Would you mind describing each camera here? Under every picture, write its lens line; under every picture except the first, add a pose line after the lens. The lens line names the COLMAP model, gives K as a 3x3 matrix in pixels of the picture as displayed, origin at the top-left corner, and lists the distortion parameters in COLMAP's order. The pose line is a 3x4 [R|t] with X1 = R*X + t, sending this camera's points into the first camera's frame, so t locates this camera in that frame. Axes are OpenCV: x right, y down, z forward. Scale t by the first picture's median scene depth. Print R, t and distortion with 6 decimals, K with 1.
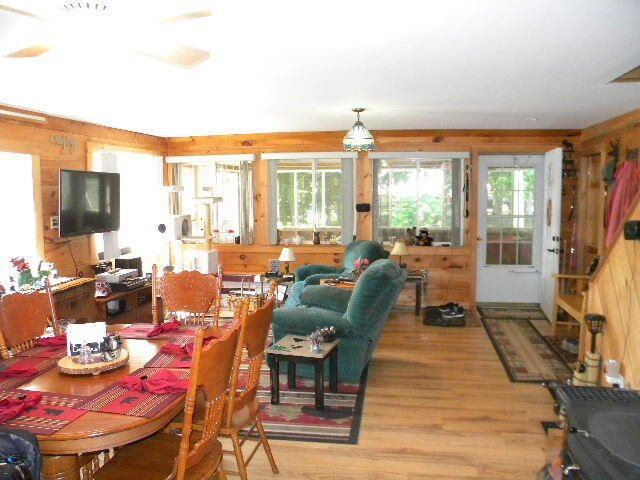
lens RADIAL K [[546.0, 0, 319.6], [0, 546.0, 241.0], [0, 0, 1]] dist [-0.179103, 0.150995]
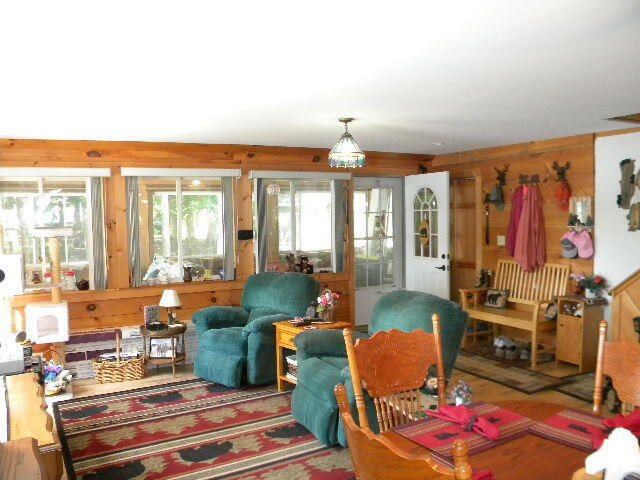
lens RADIAL K [[546.0, 0, 319.9], [0, 546.0, 239.0], [0, 0, 1]] dist [-0.179103, 0.150995]
pose [[0.784171, -0.036009, 0.619500, -0.363127], [0.068644, 0.997222, -0.028926, -0.022064], [-0.616737, 0.065208, 0.784464, 0.260863]]
